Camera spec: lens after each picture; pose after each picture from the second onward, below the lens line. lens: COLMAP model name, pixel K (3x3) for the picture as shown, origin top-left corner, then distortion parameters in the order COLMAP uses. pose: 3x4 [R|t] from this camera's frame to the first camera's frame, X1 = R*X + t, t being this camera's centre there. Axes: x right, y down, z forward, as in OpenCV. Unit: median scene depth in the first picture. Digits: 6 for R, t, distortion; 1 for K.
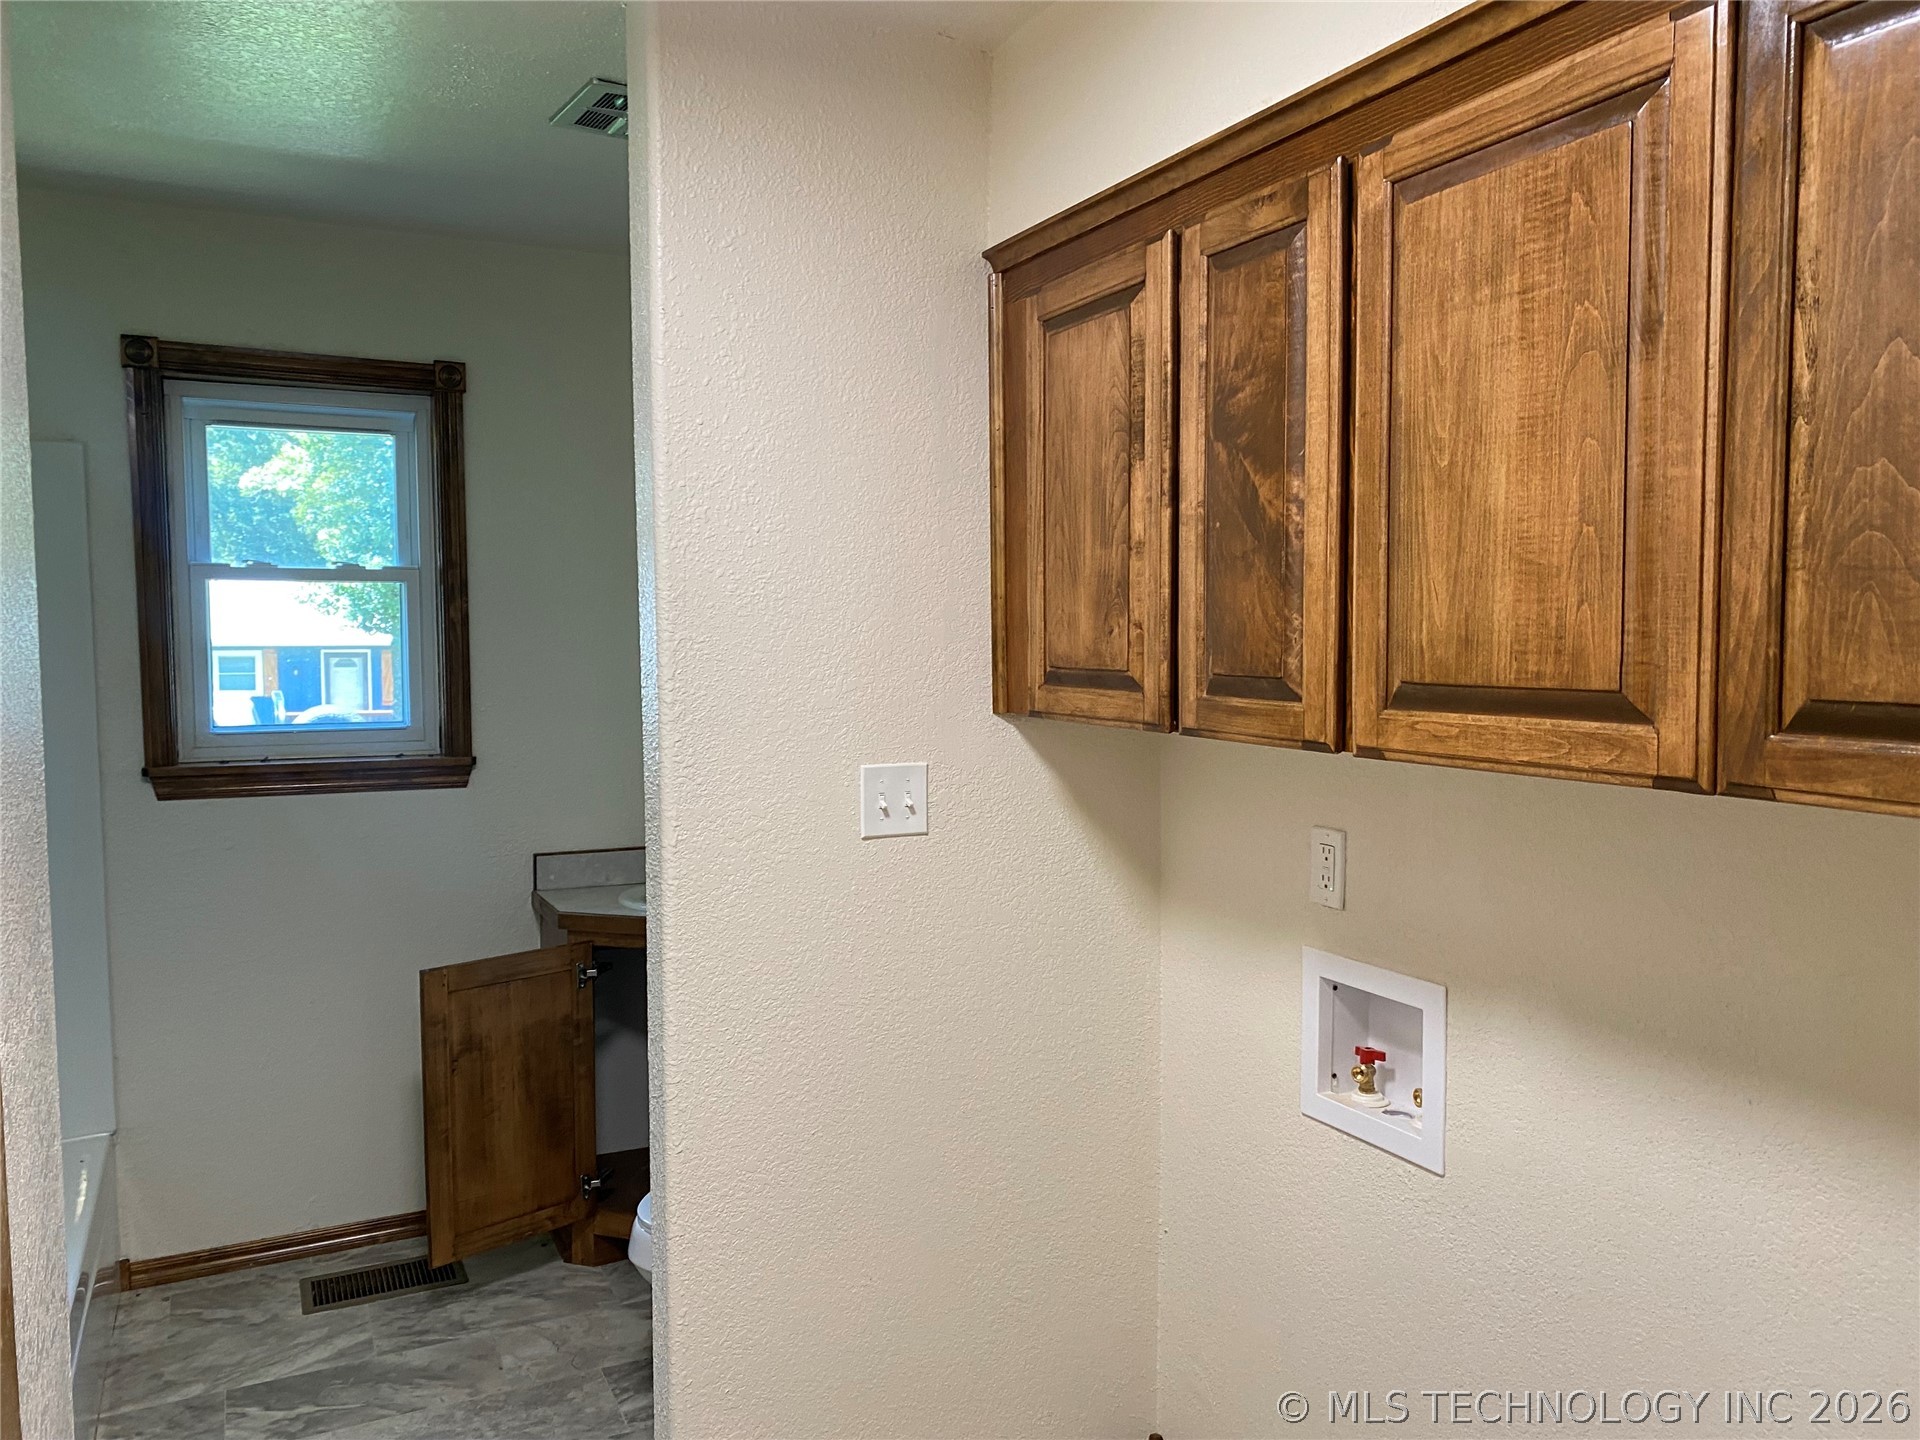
lens RADIAL K [[1425.1, 0, 960.0], [0, 1425.1, 720.0], [0, 0, 1]] dist [0.000323, 0.001225]
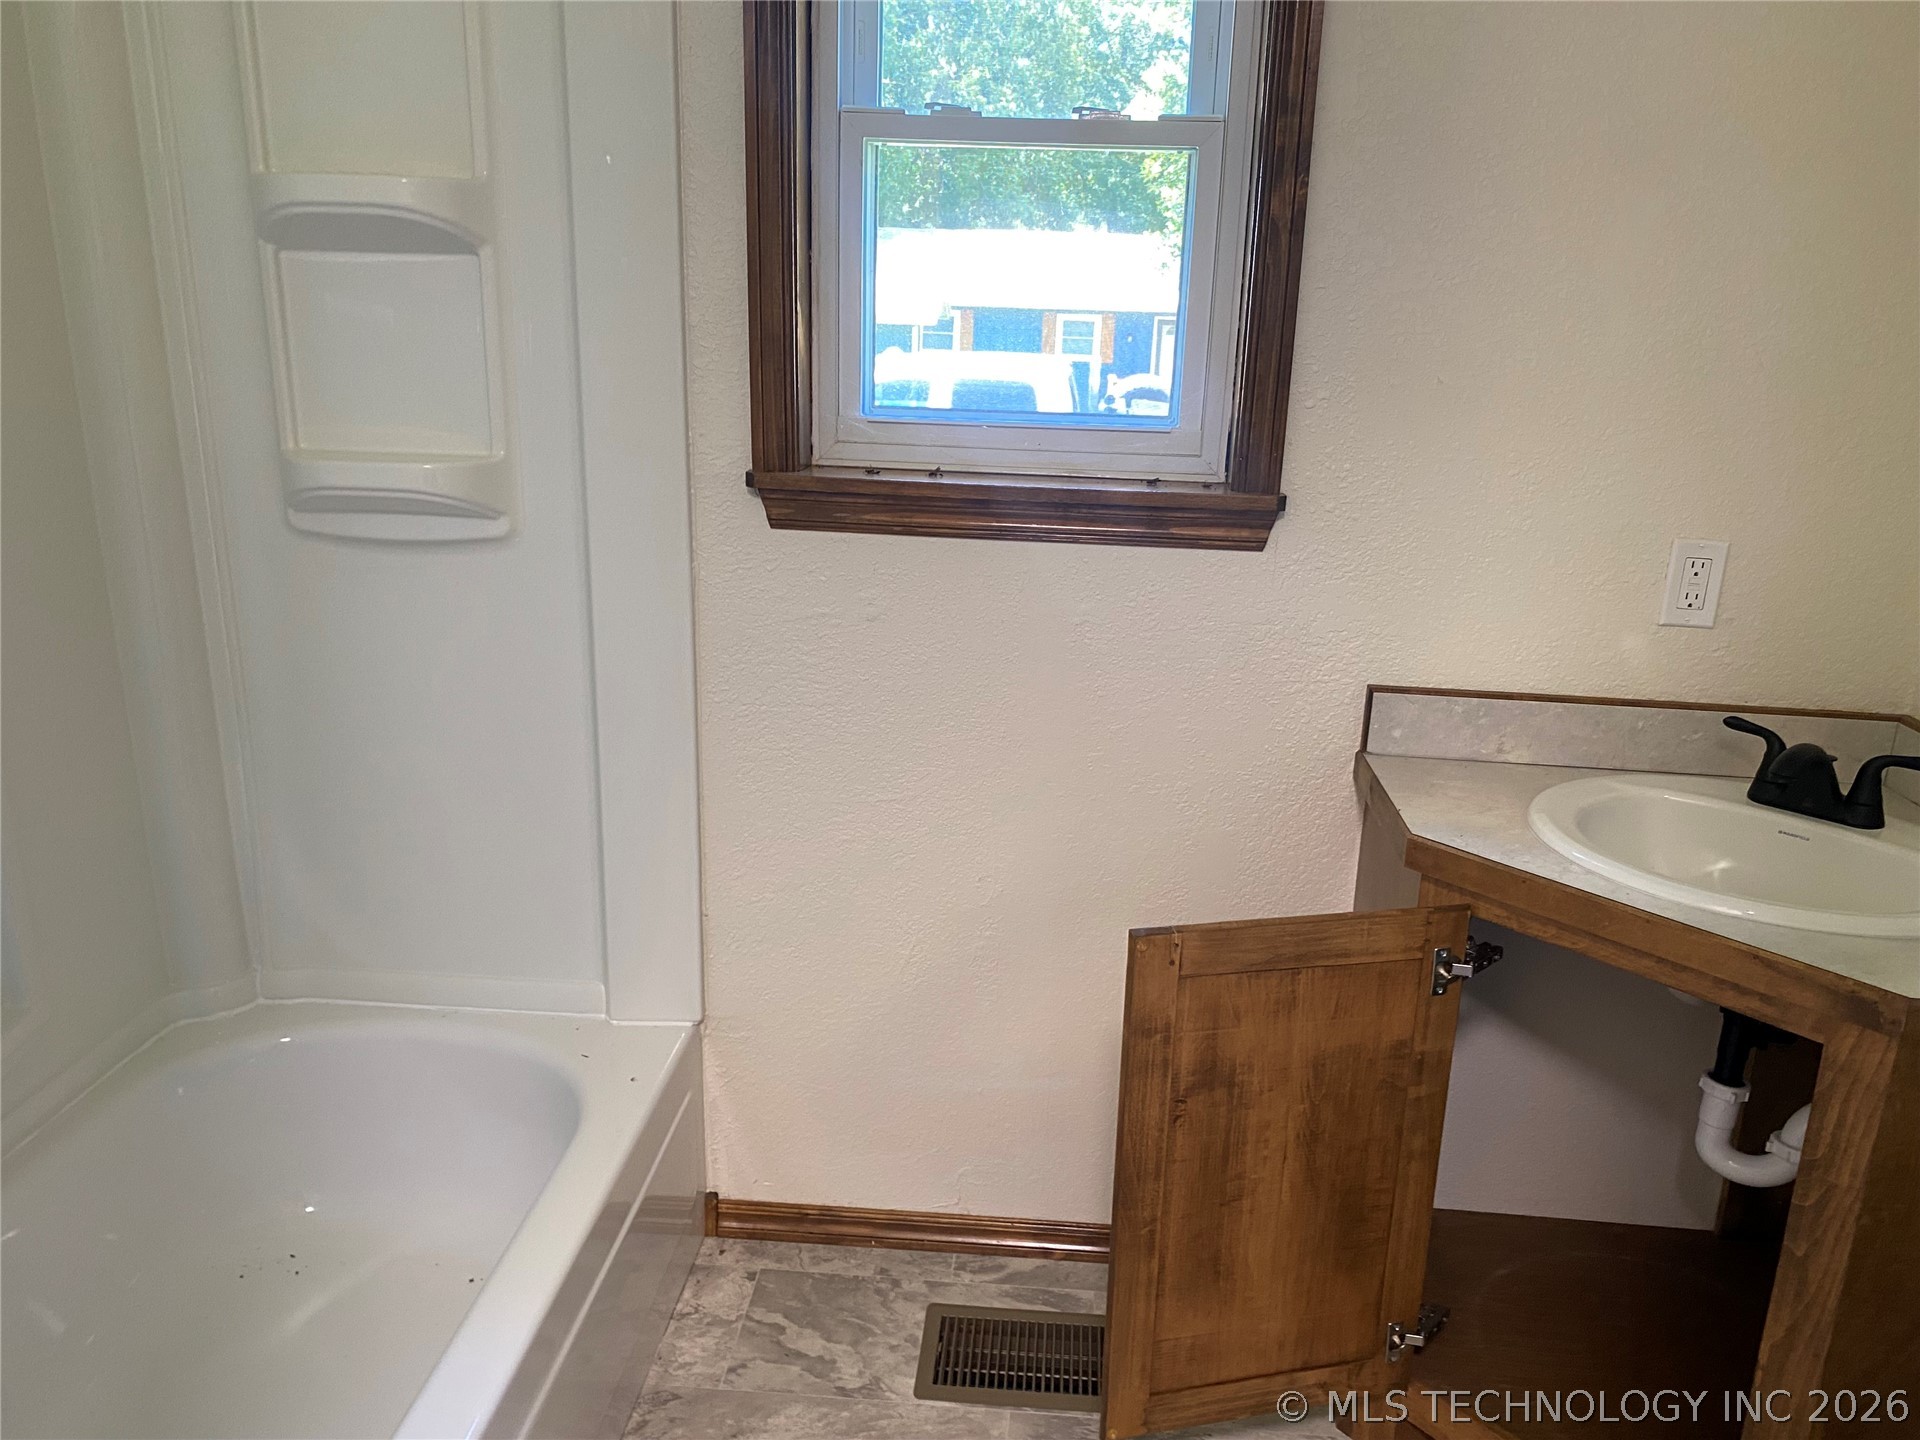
lens RADIAL K [[1453.1, 0, 985.6], [0, 1453.1, 713.5], [0, 0, 1]] dist [0.068036, -0.124940]
pose [[0.859304, 0.169417, -0.482592, -0.174469], [-0.065667, 0.972282, 0.224399, -0.011337], [0.507232, -0.161136, 0.846611, 0.512870]]
